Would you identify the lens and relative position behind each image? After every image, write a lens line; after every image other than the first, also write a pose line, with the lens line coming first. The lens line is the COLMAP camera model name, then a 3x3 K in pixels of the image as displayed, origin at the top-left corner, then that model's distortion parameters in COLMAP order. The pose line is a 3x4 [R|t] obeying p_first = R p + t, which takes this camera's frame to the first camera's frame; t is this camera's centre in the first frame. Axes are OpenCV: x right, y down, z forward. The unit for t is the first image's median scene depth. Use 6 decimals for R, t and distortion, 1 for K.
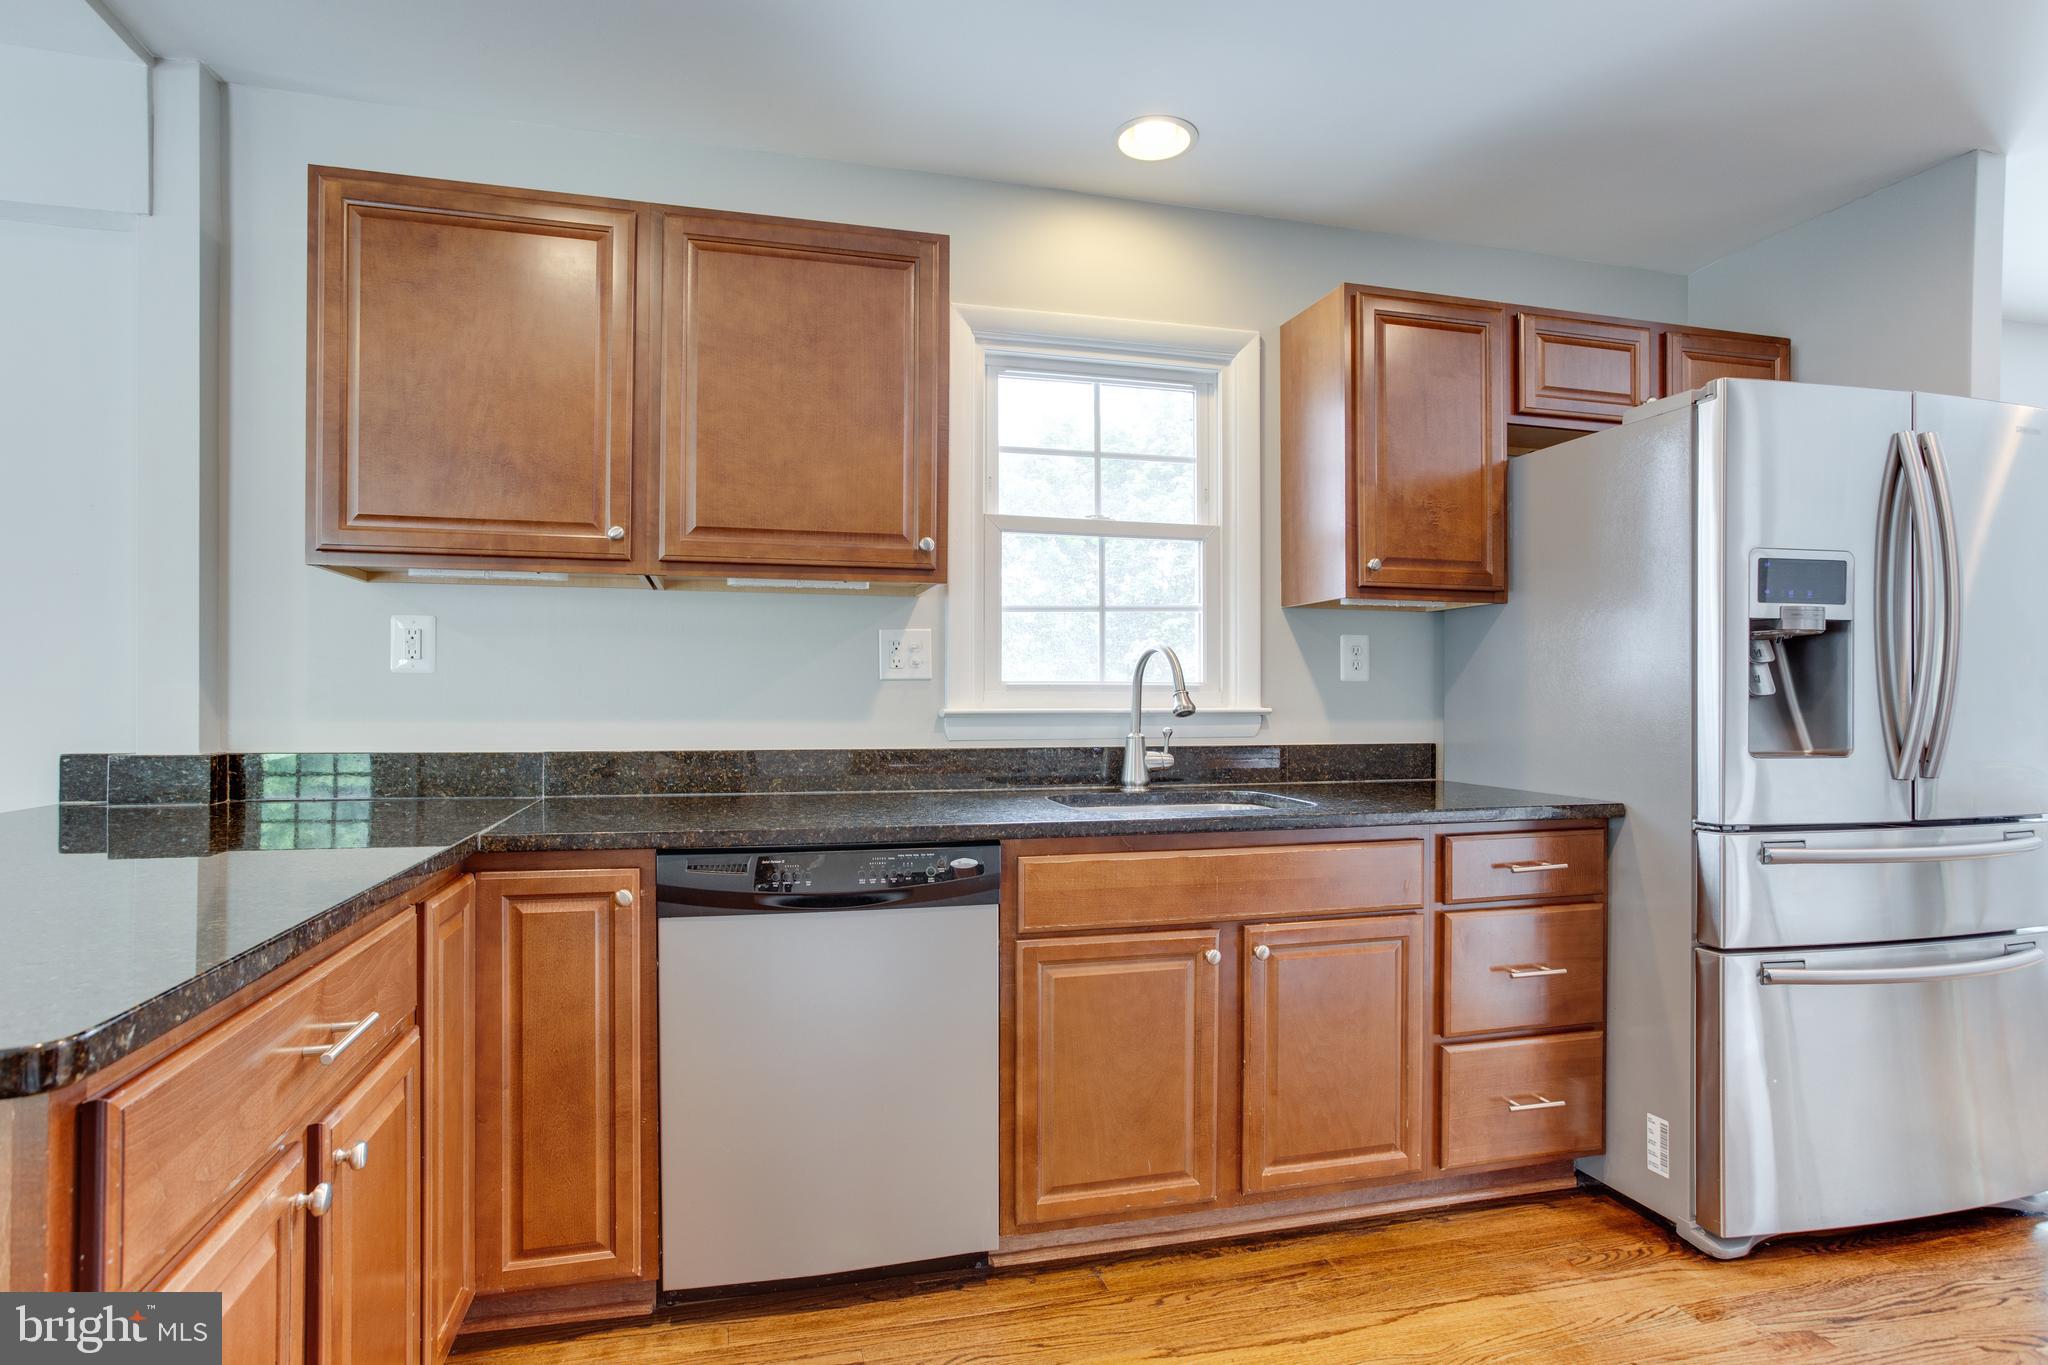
lens RADIAL K [[995.4, 0, 975.0], [0, 995.4, 706.3], [0, 0, 1]] dist [-0.019951, 0.009720]
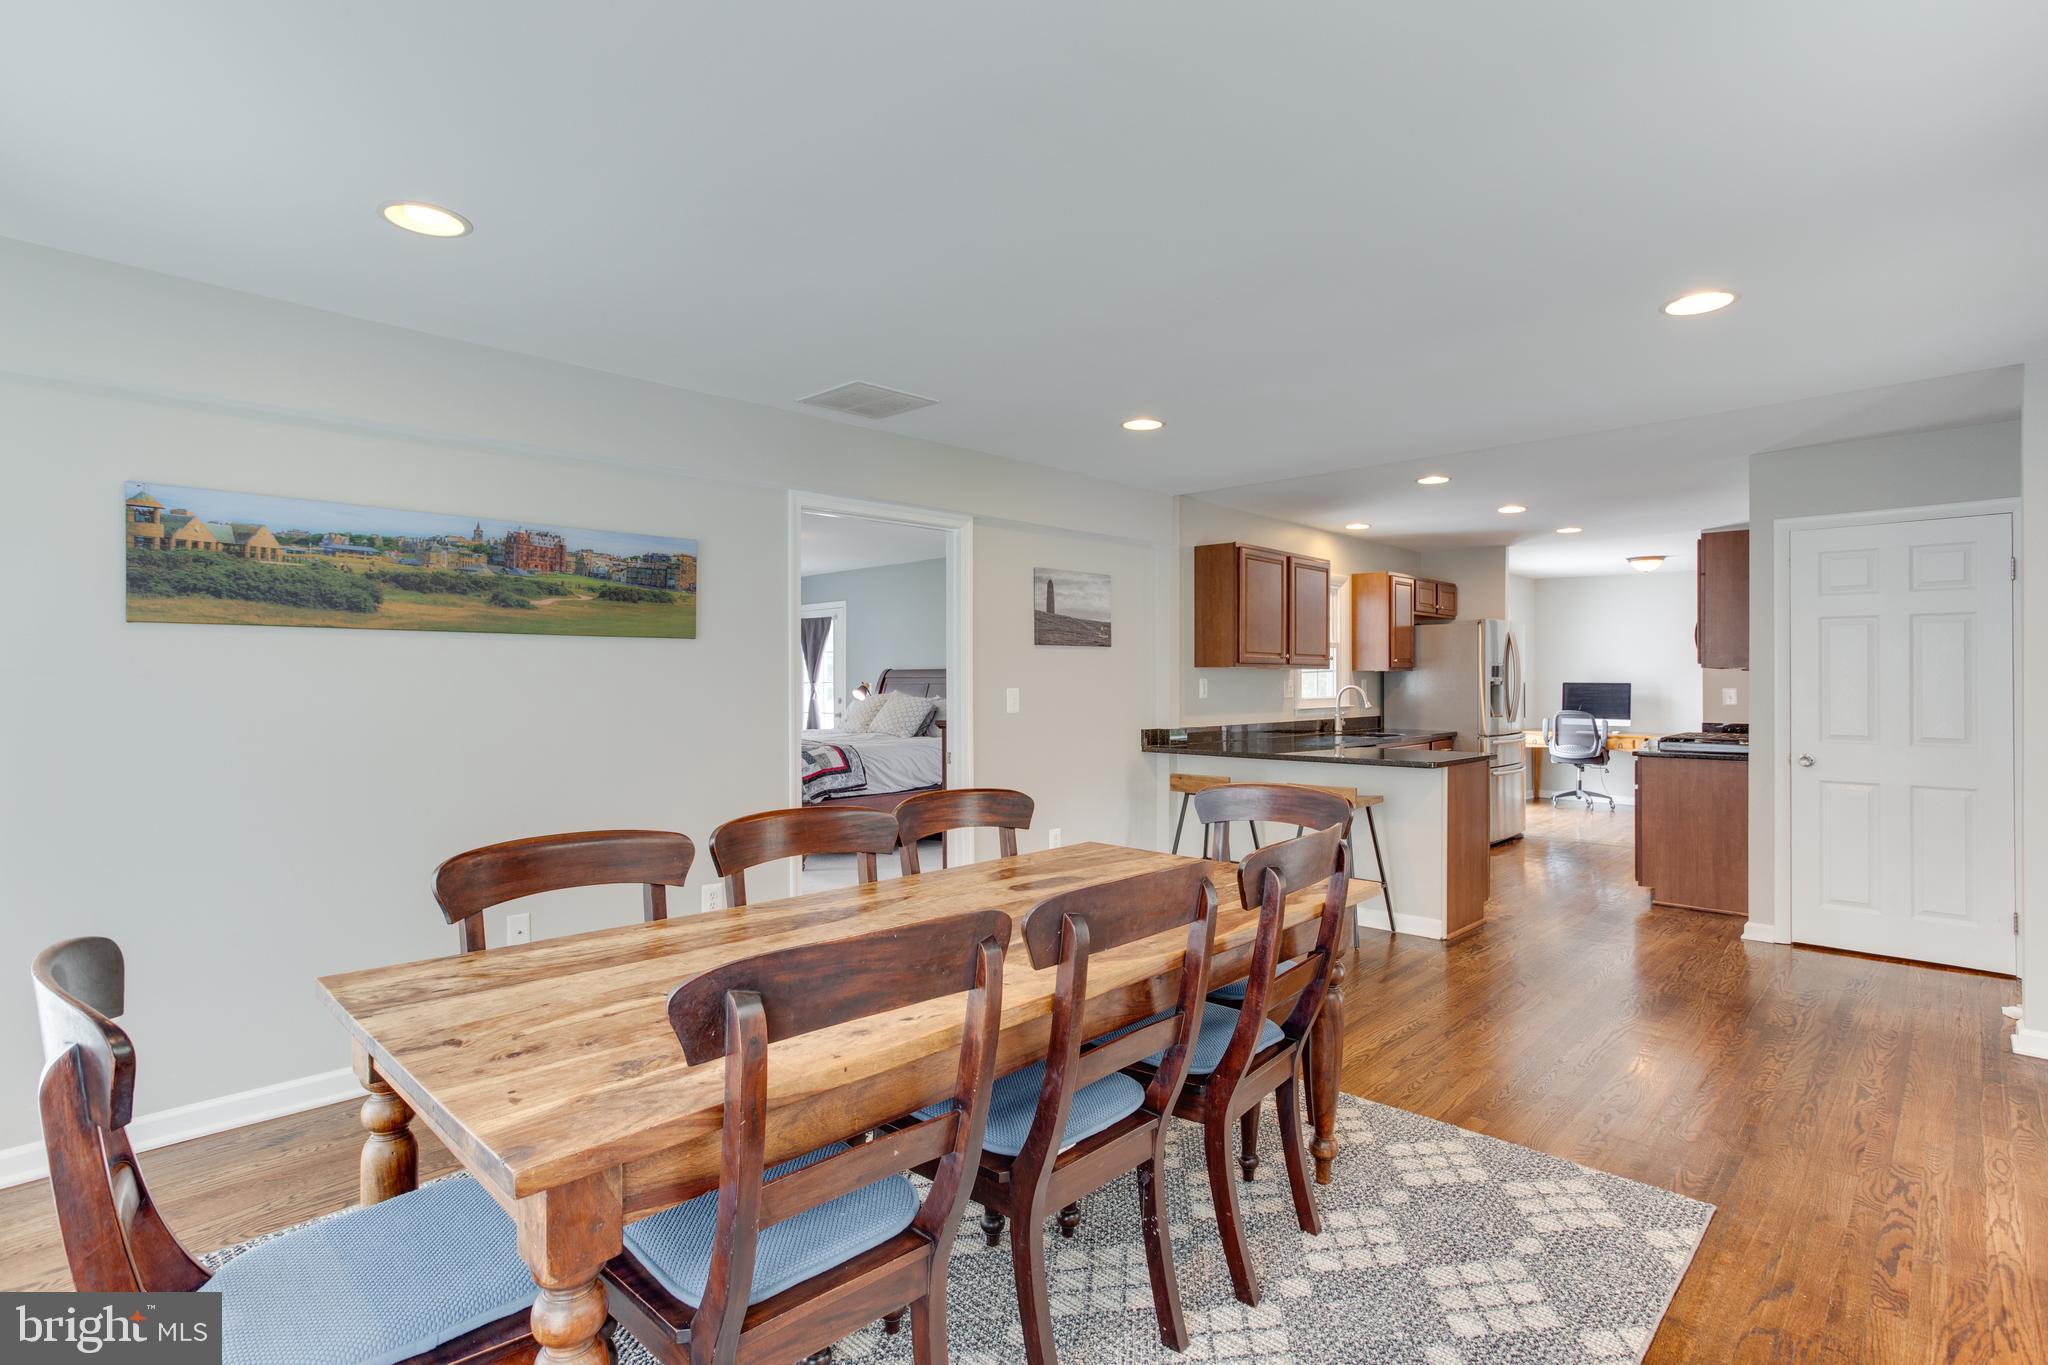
lens RADIAL K [[995.4, 0, 1022.3], [0, 995.4, 683.5], [0, 0, 1]] dist [-0.019951, 0.009720]
pose [[0.840310, -0.003759, 0.542093, -2.525534], [0.004144, 0.999991, 0.000510, -0.079314], [-0.542090, 0.001818, 0.840319, -1.115857]]
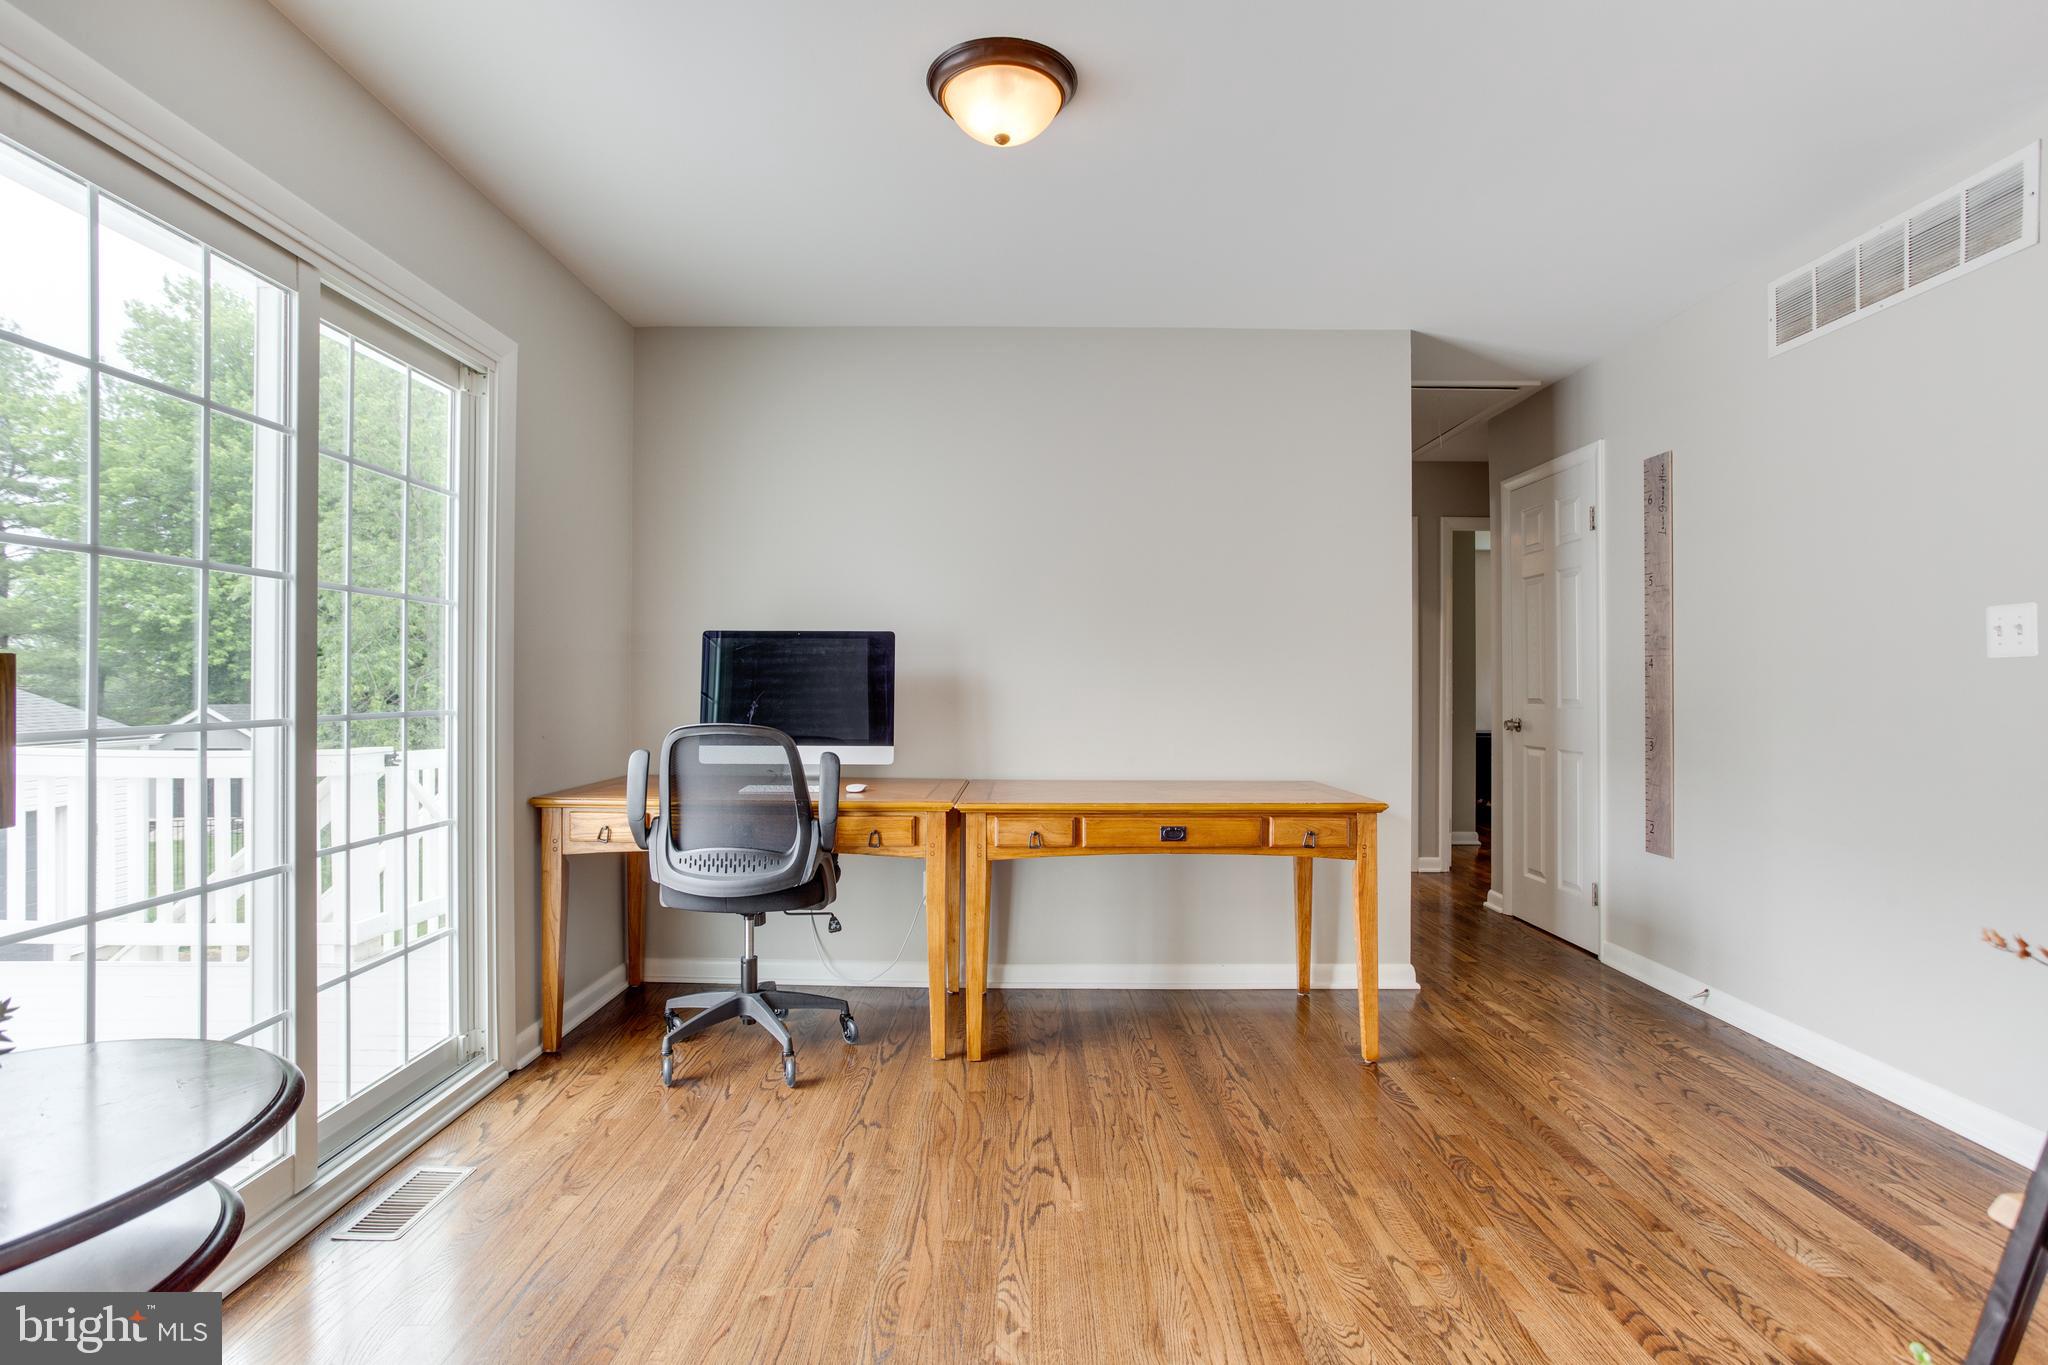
lens RADIAL K [[947.6, 0, 1005.8], [0, 947.6, 683.9], [0, 0, 1]] dist [-0.005724, -0.000207]
pose [[0.233755, -0.002399, 0.972292, 0.945219], [0.005110, 0.999986, 0.001238, 0.010562], [-0.972282, 0.004679, 0.233764, 0.691283]]
